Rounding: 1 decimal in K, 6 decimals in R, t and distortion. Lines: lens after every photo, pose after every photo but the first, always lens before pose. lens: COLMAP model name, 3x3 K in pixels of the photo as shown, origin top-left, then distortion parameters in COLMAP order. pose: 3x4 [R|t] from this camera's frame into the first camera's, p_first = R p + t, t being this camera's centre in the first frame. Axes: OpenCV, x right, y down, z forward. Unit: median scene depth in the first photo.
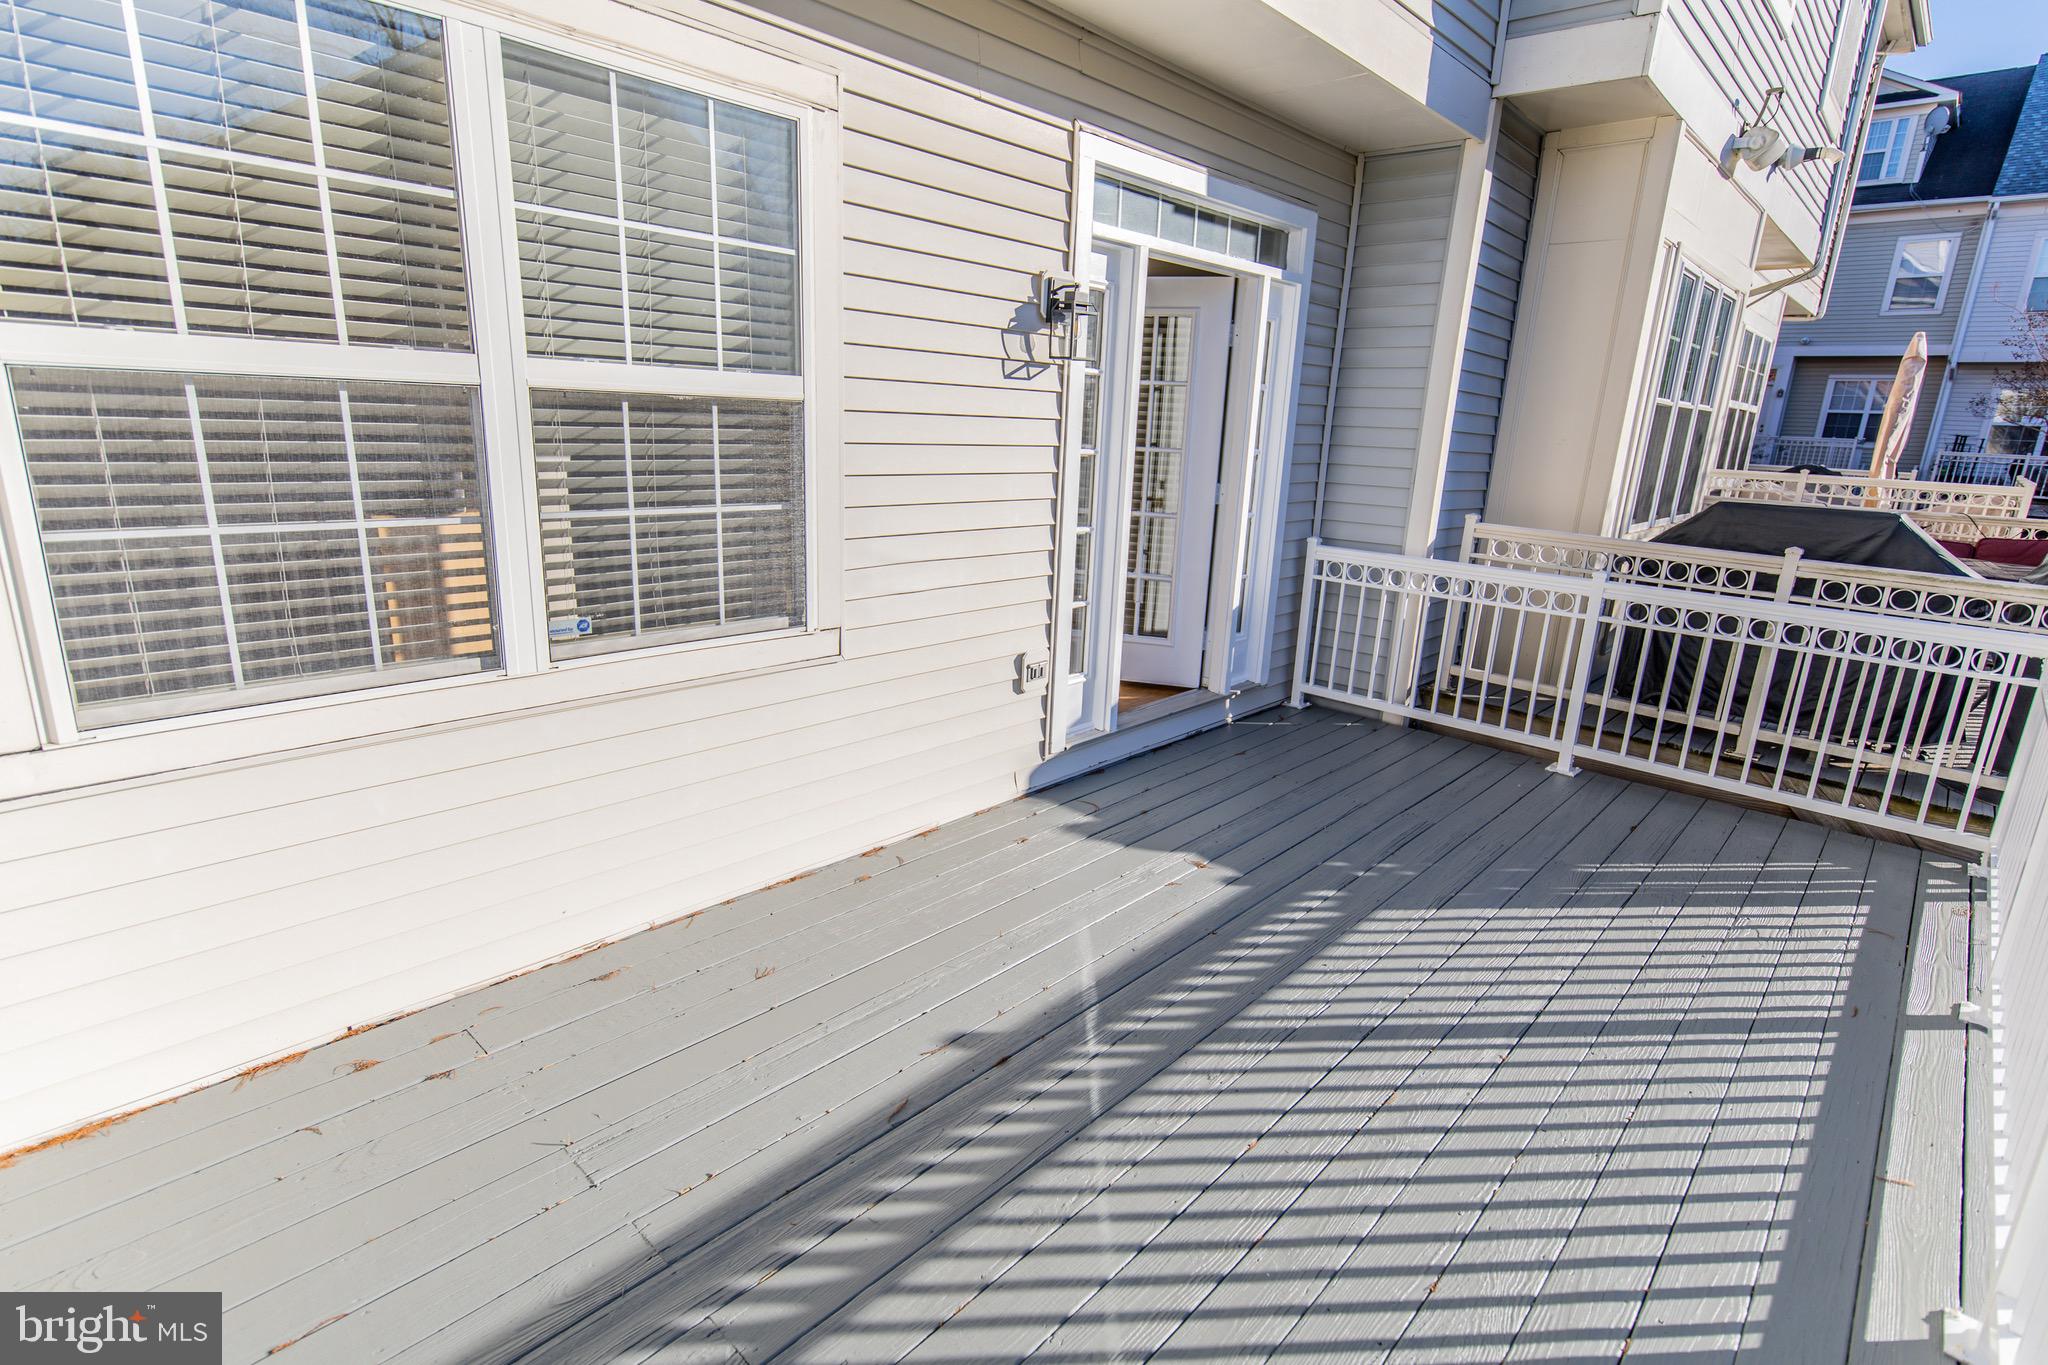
lens RADIAL K [[992.7, 0, 1031.3], [0, 992.7, 685.3], [0, 0, 1]] dist [-0.002315, -0.000074]
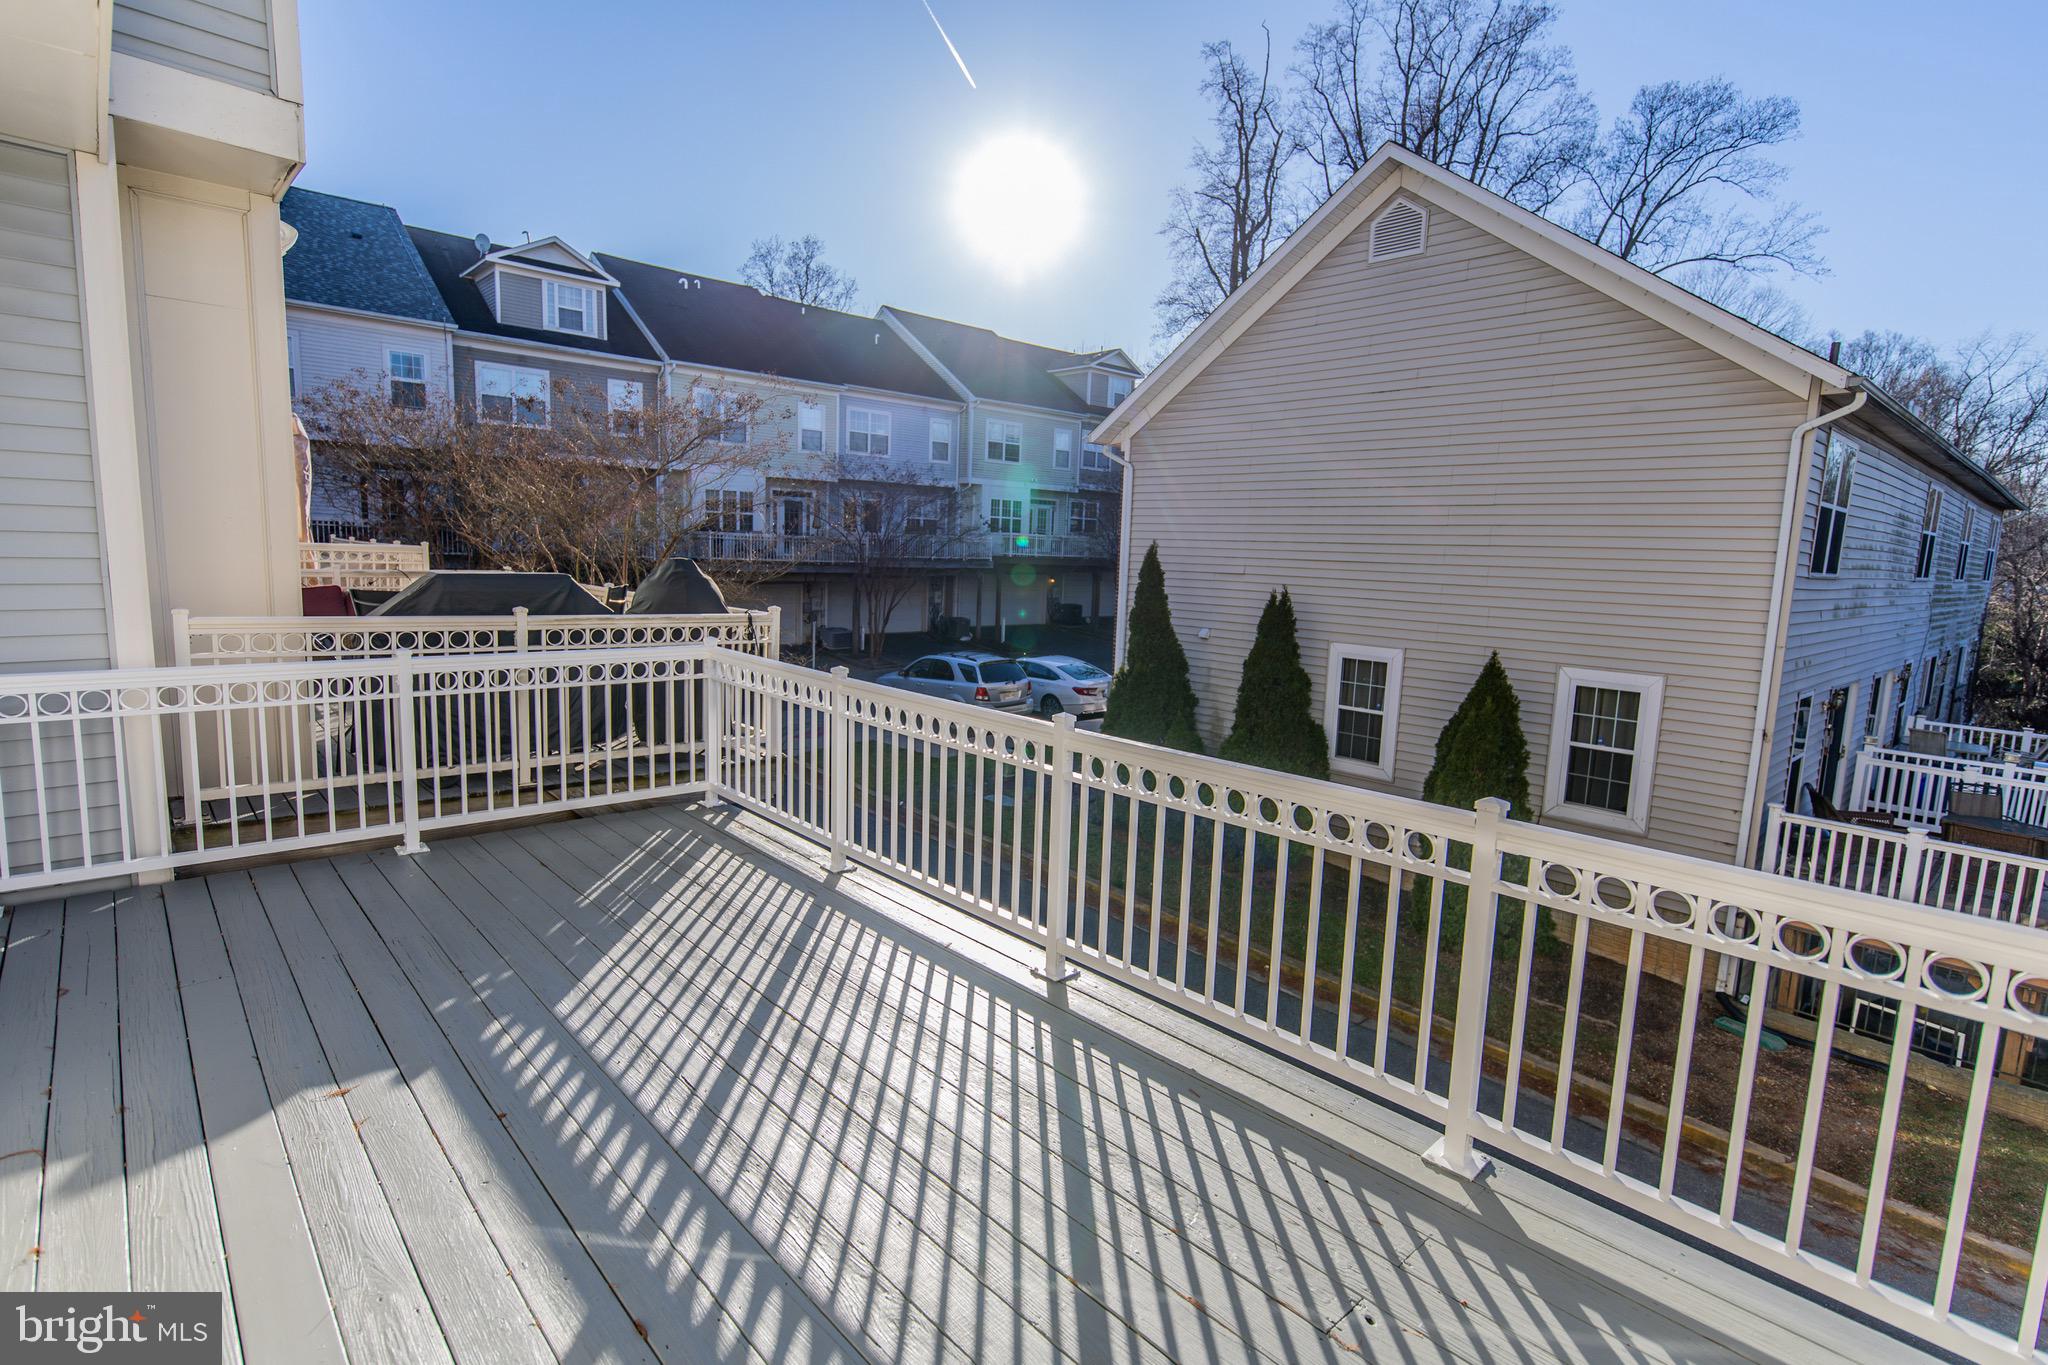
lens RADIAL K [[992.7, 0, 1031.3], [0, 992.7, 685.3], [0, 0, 1]] dist [-0.002315, -0.000074]
pose [[0.073395, -0.179097, 0.981090, -0.371013], [0.222941, 0.961795, 0.158896, -0.094294], [-0.972065, 0.207063, 0.110519, 0.260392]]
